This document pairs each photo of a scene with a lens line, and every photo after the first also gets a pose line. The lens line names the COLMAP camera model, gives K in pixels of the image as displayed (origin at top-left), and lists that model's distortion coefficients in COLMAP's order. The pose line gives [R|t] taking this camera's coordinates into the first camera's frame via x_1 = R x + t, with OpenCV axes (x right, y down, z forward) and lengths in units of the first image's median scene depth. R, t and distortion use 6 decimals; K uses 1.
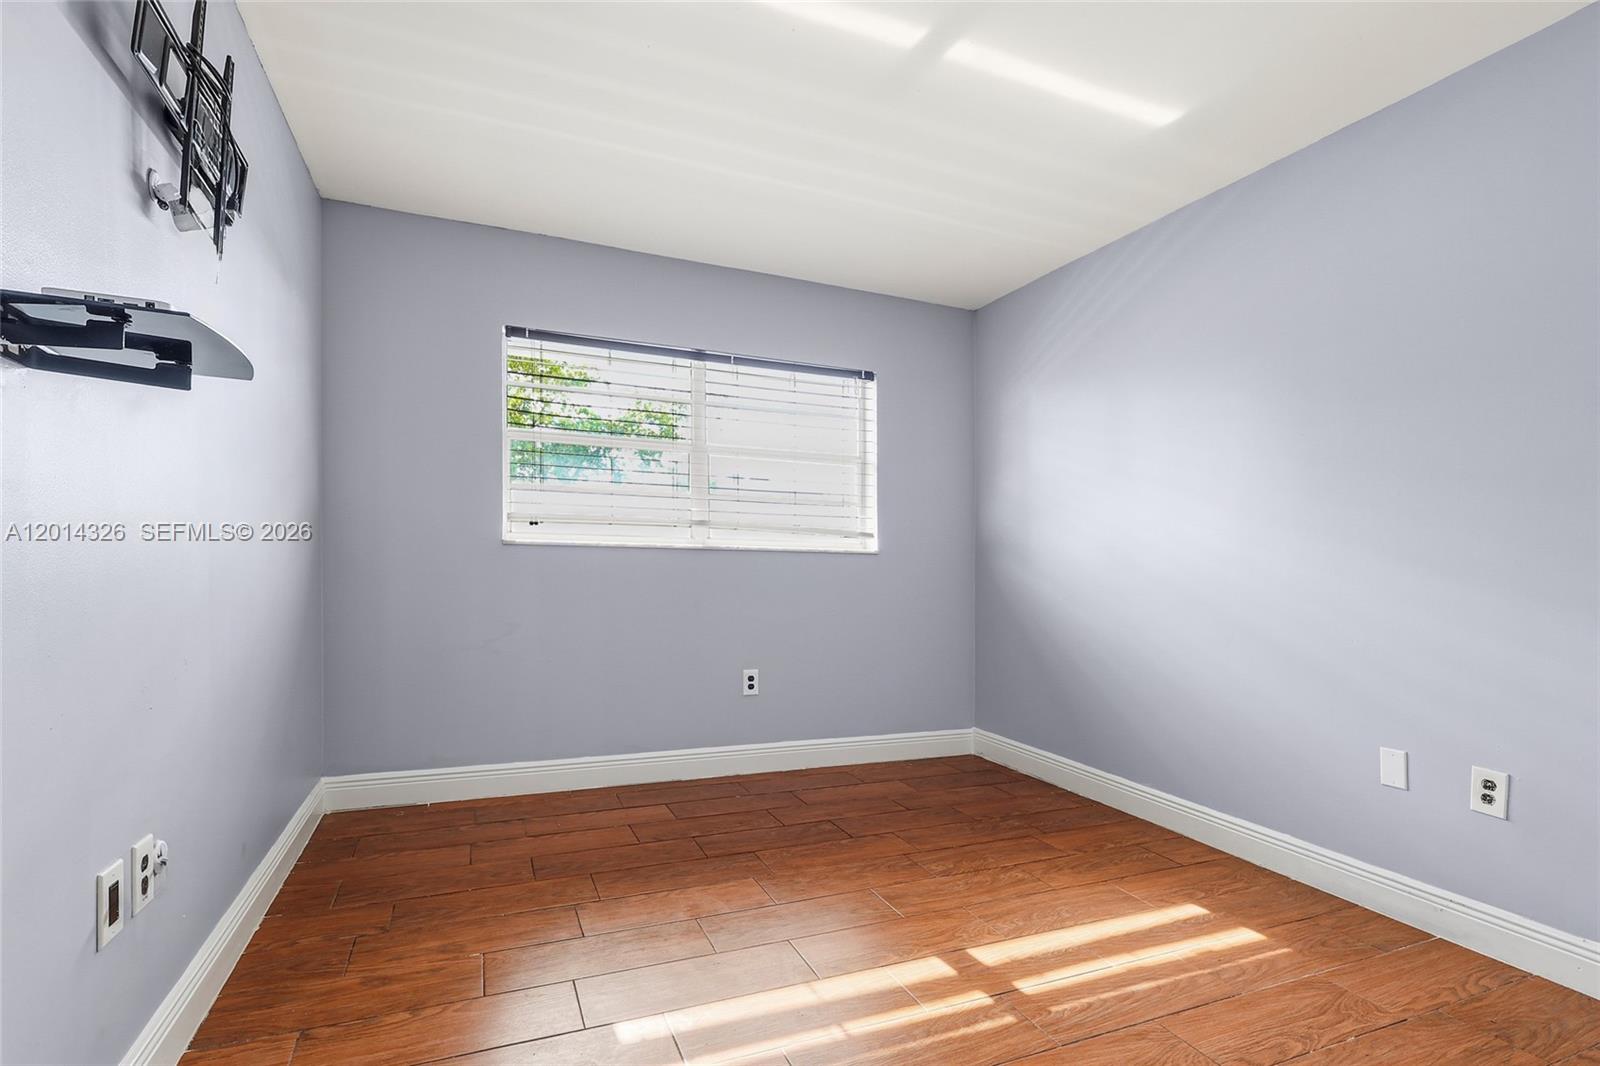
lens RADIAL K [[760.3, 0, 787.9], [0, 760.3, 549.7], [0, 0, 1]] dist [0.001476, 0.000555]
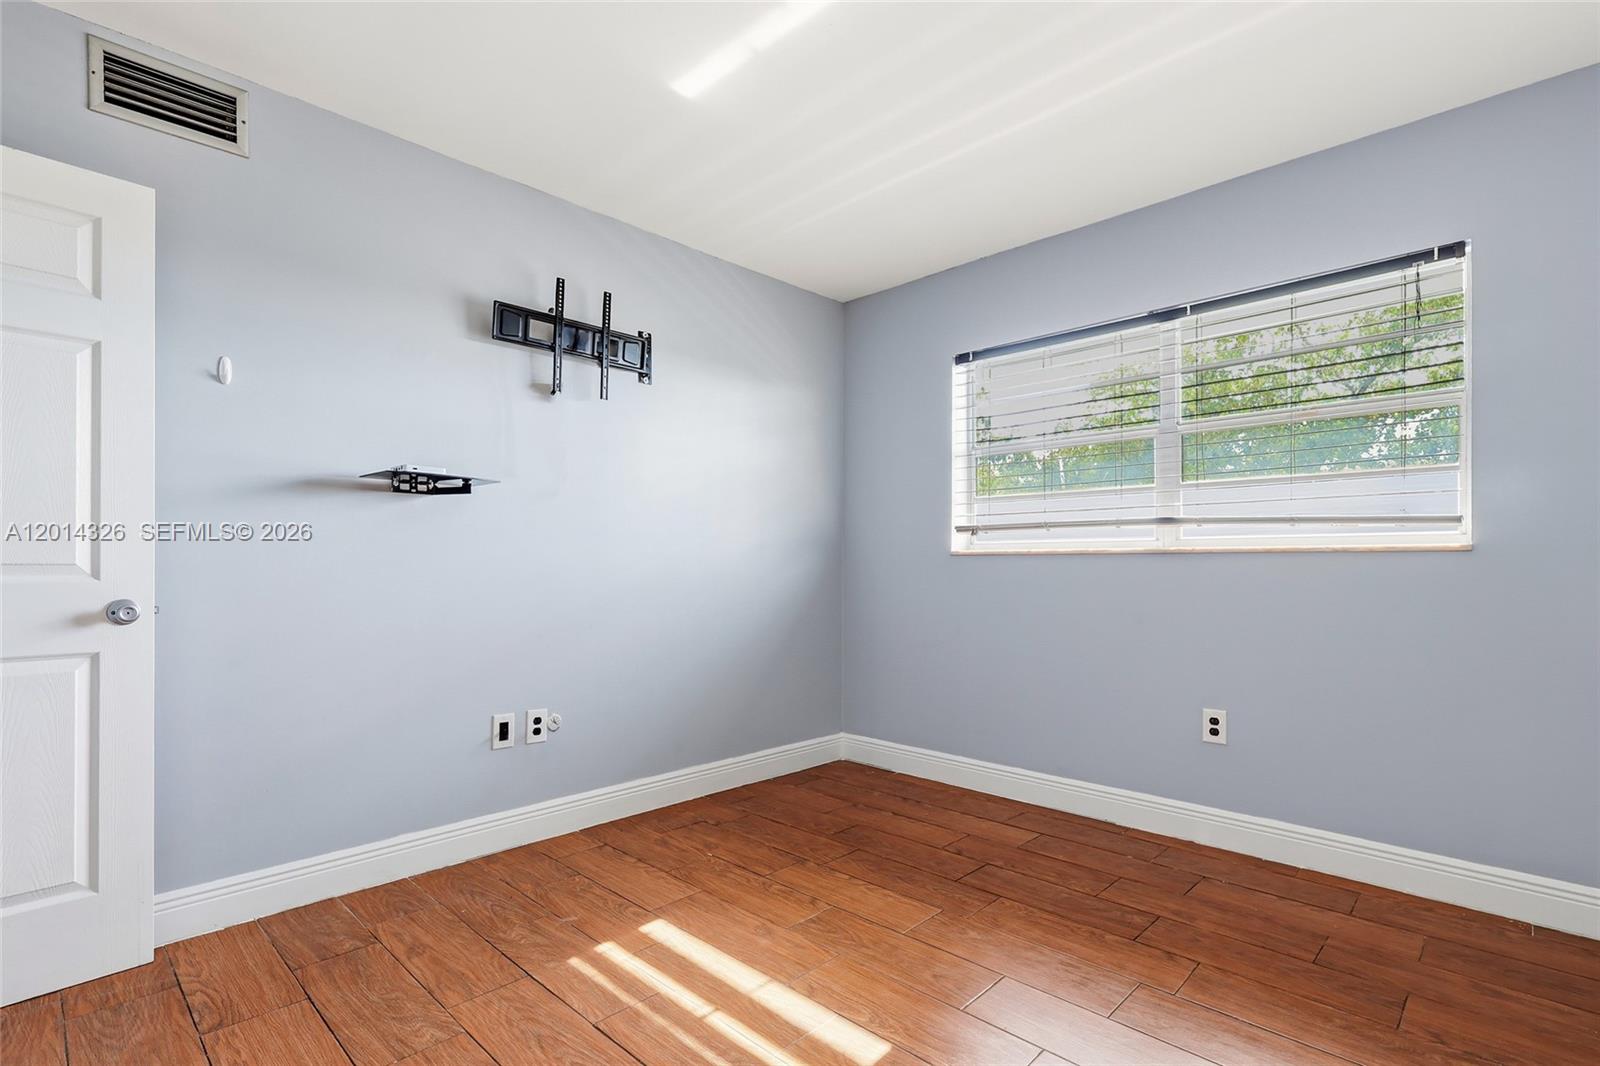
lens RADIAL K [[773.4, 0, 788.0], [0, 773.4, 558.6], [0, 0, 1]] dist [0.000139, 0.000079]
pose [[0.381817, -0.027040, -0.923842, 0.638978], [0.023384, 0.999535, -0.019591, 0.015957], [0.923942, -0.014123, 0.382272, 0.398217]]
